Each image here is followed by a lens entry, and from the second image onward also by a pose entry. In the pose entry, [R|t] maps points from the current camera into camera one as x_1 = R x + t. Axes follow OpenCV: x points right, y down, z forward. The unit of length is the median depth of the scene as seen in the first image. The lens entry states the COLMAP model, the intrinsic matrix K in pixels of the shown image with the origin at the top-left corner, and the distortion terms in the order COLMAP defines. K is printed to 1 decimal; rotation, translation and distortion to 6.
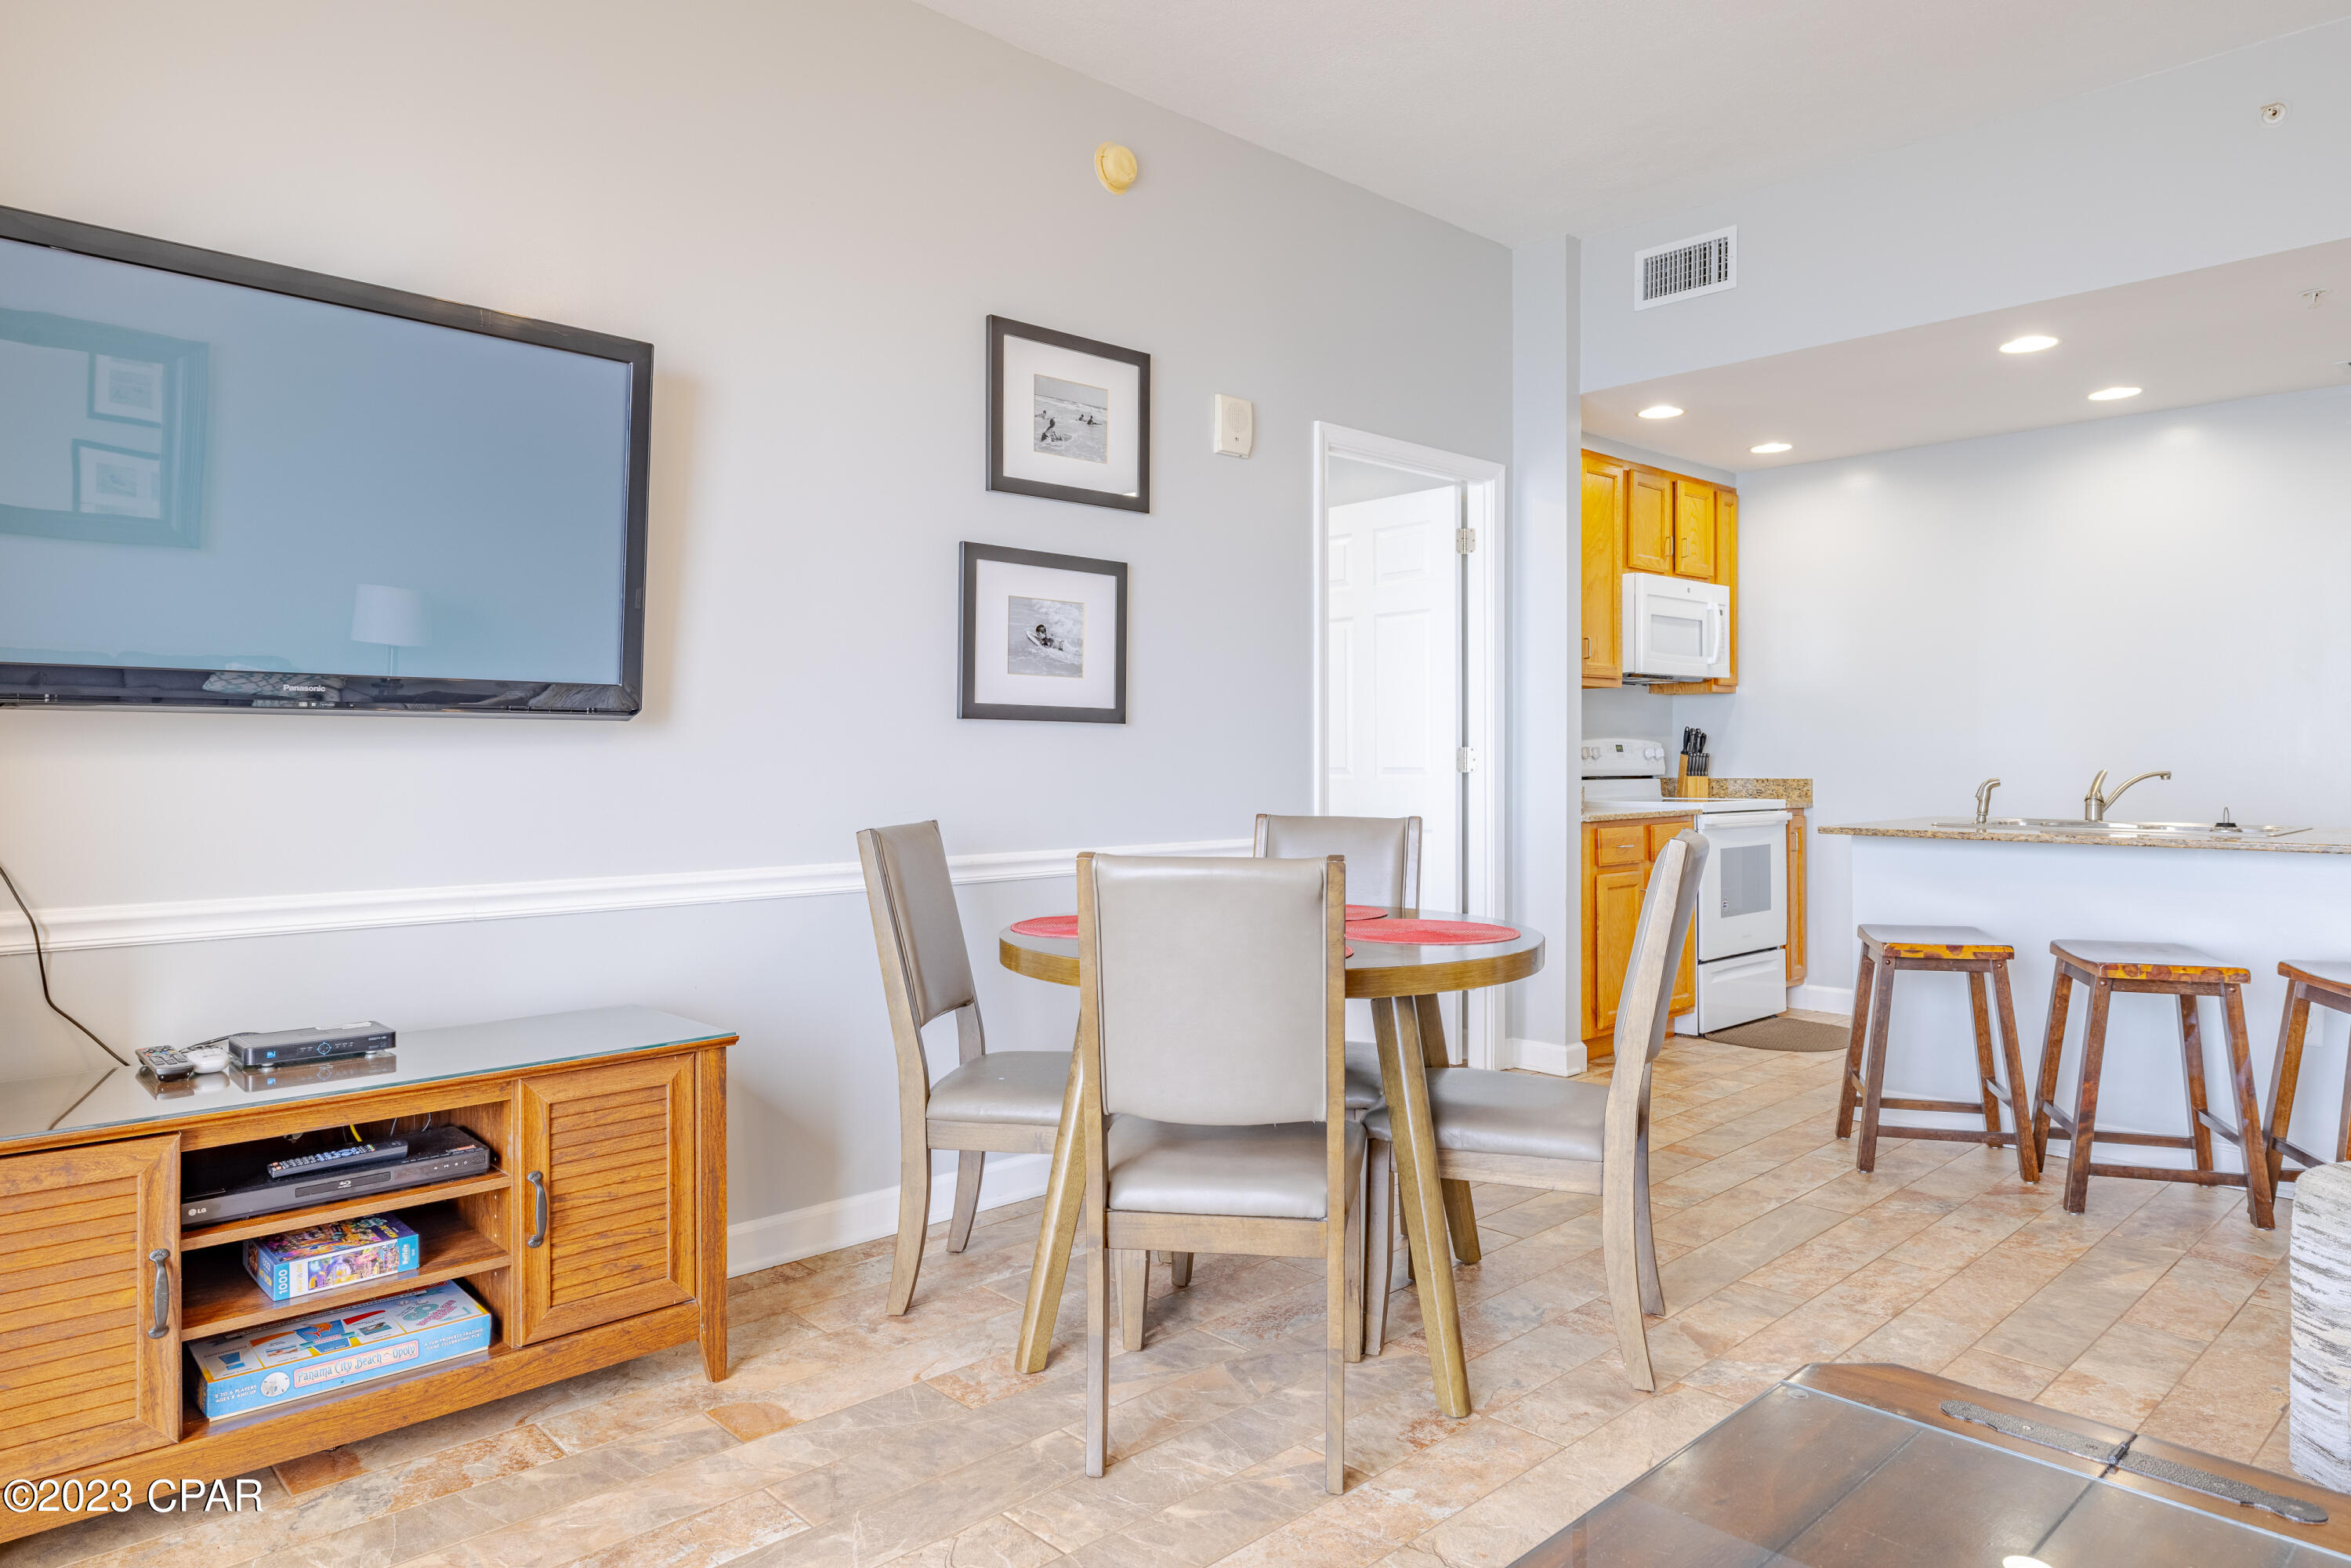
lens RADIAL K [[1466.4, 0, 1166.1], [0, 1466.4, 768.3], [0, 0, 1]] dist [-0.003585, 0.005781]
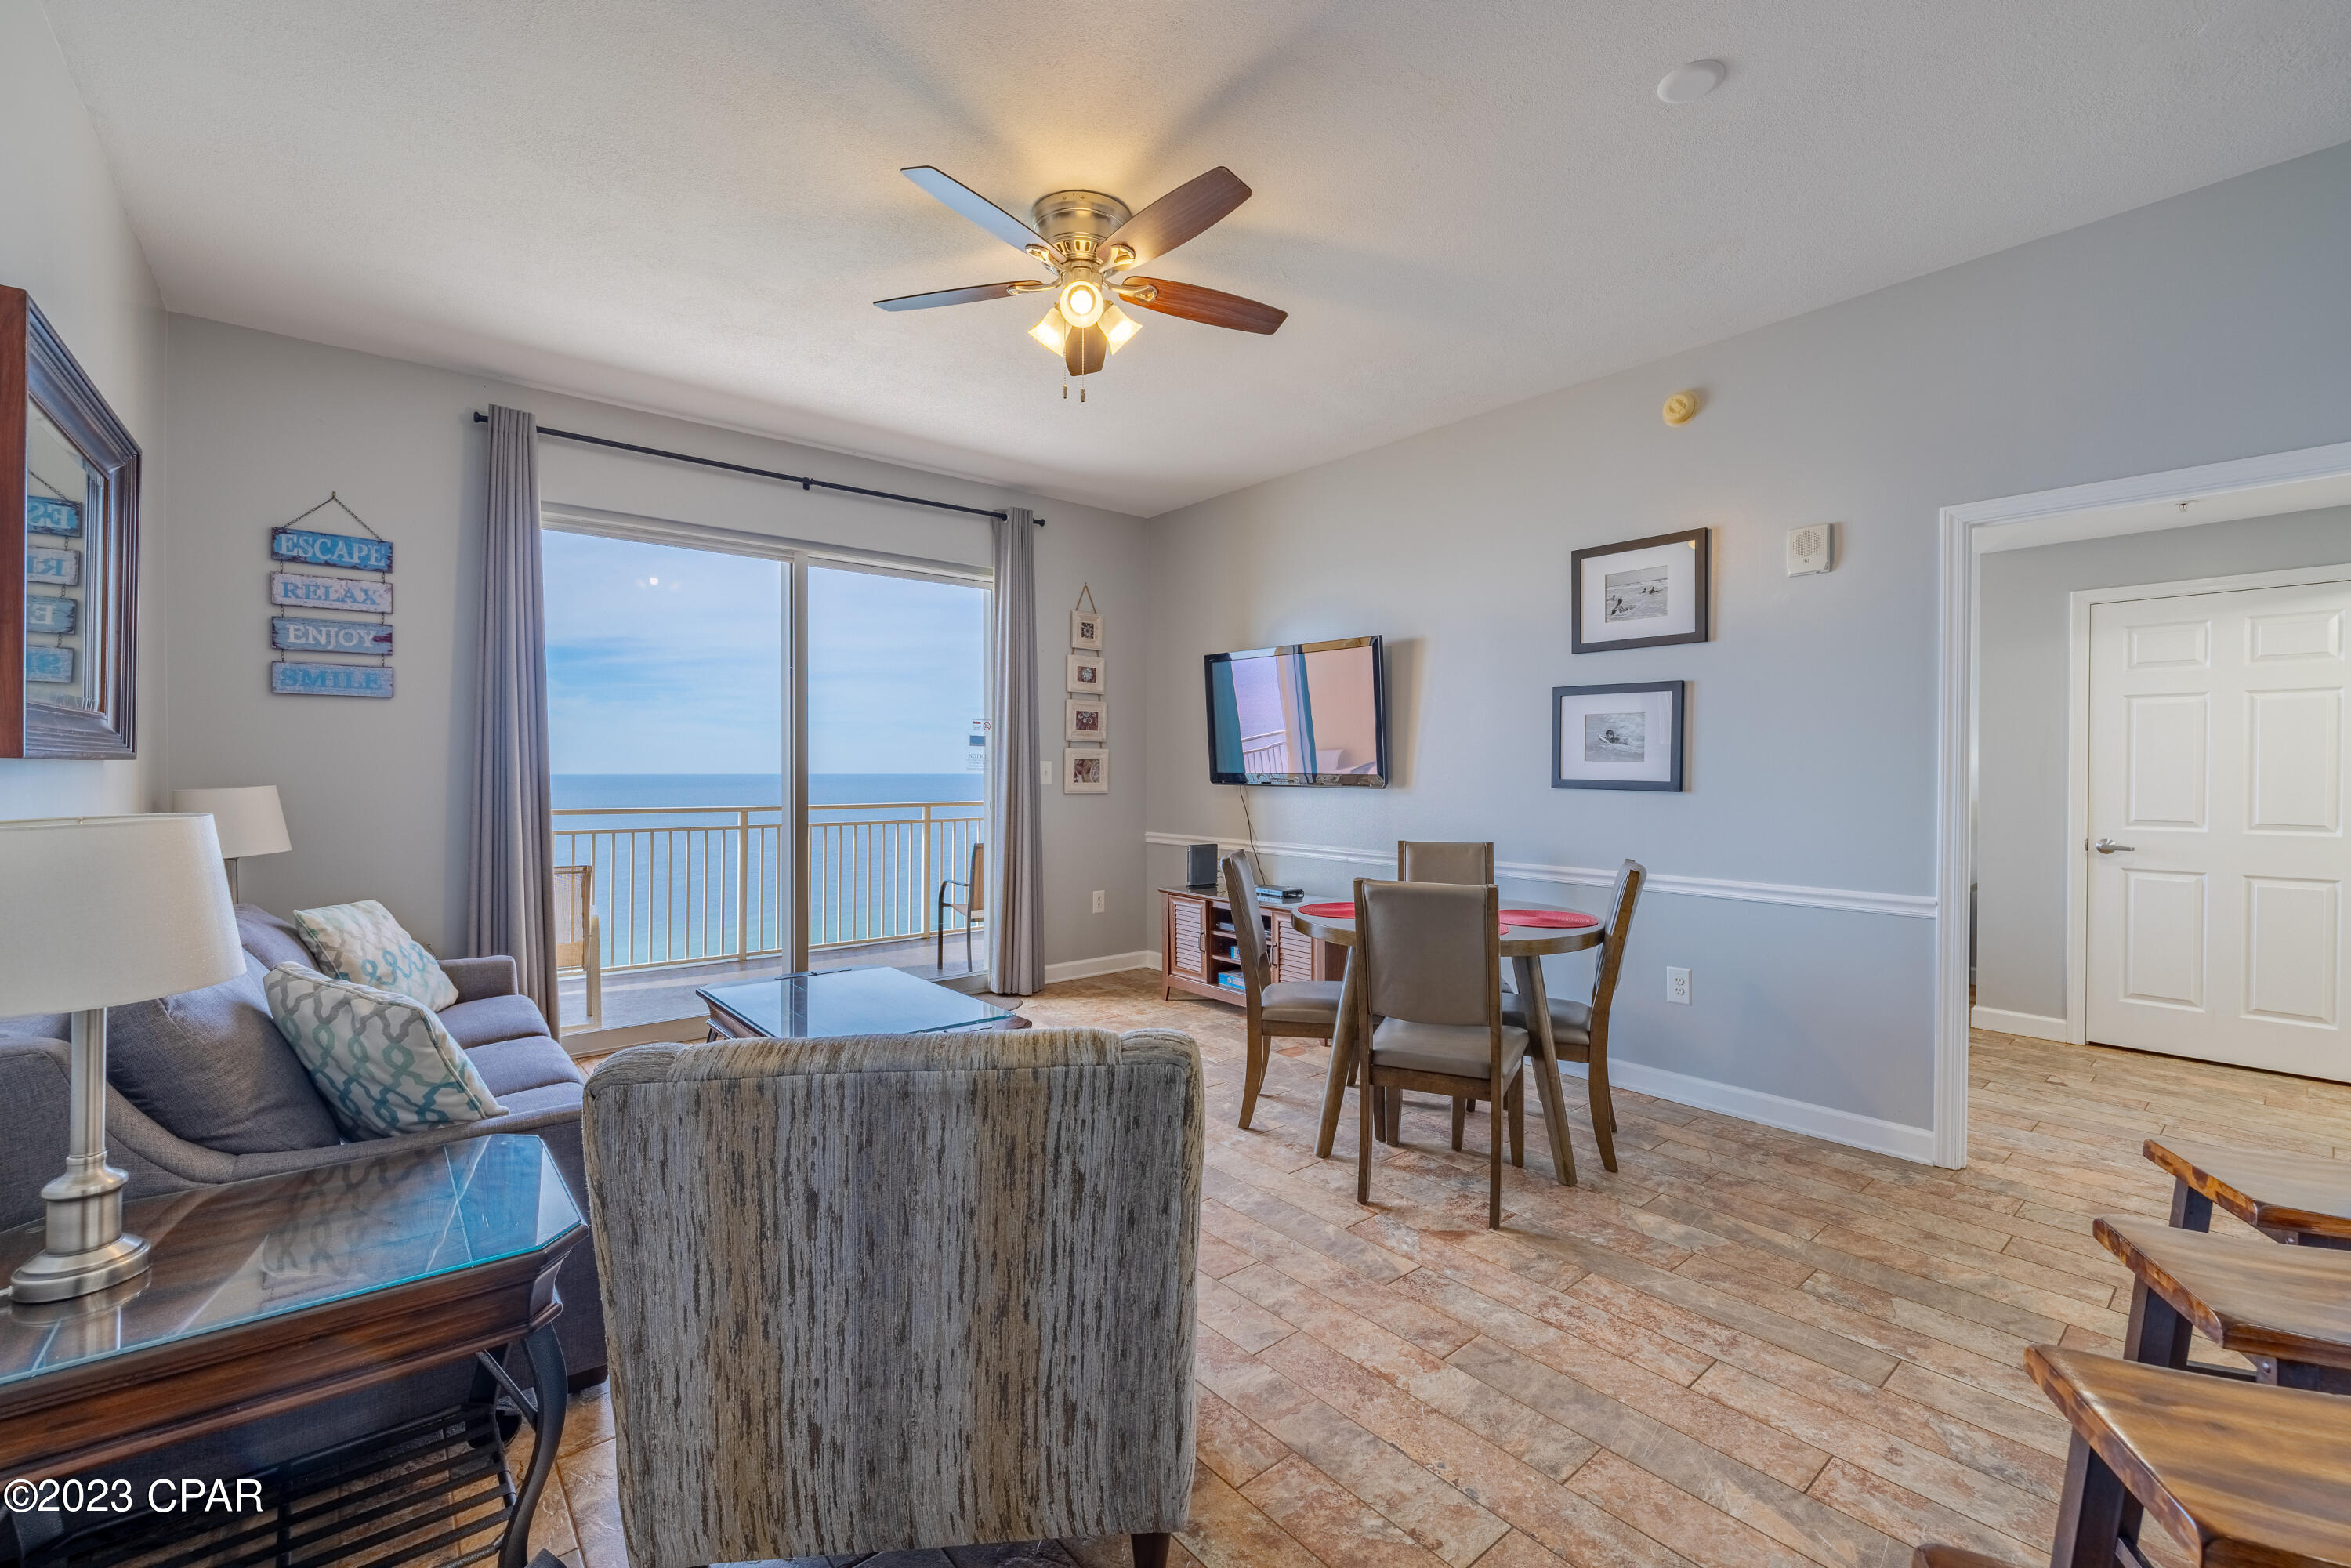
lens RADIAL K [[983.3, 0, 1162.1], [0, 983.3, 776.1], [0, 0, 1]] dist [-0.001180, -0.000552]
pose [[-0.064847, 0.011103, -0.997833, 0.968305], [-0.010879, 0.999871, 0.011833, -0.051746], [0.997836, 0.011622, -0.064717, 0.552722]]
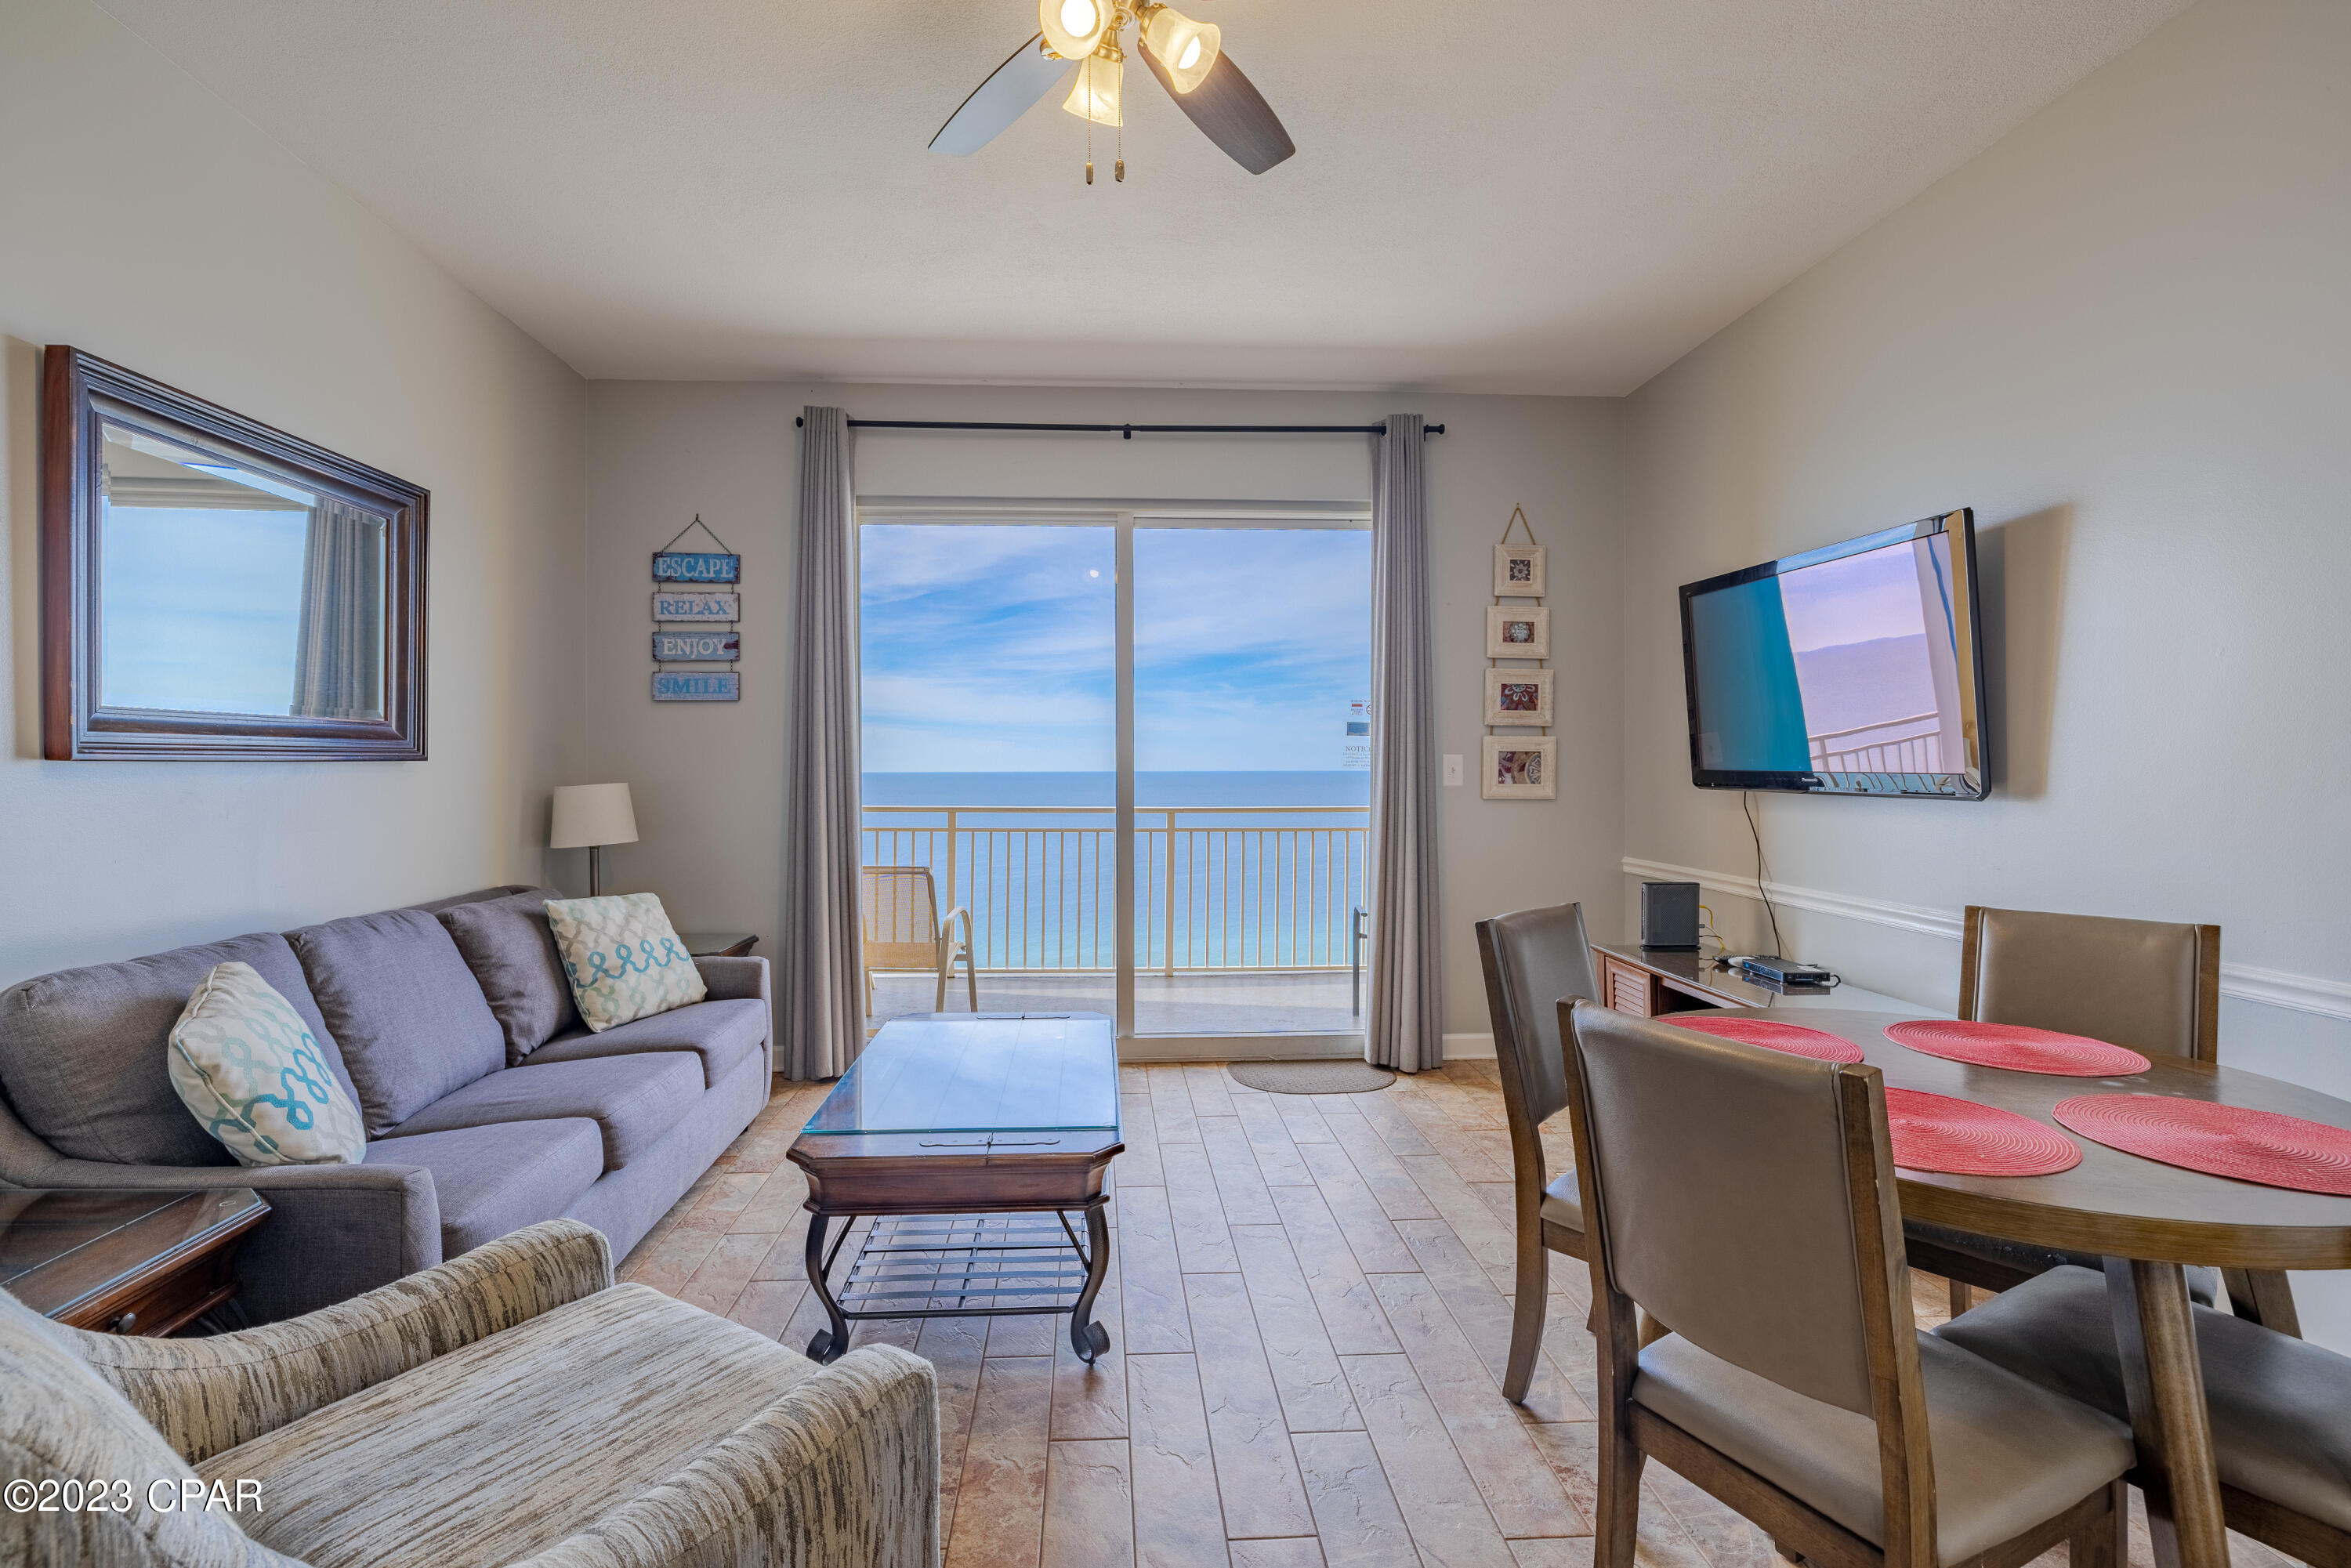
lens RADIAL K [[1048.5, 0, 1146.9], [0, 1048.5, 772.7], [0, 0, 1]] dist [-0.008174, 0.001089]
pose [[-0.647302, 0.010860, -0.762156, 0.599664], [-0.002246, 0.999867, 0.016155, -0.052568], [0.762230, 0.012169, -0.647191, 0.774678]]
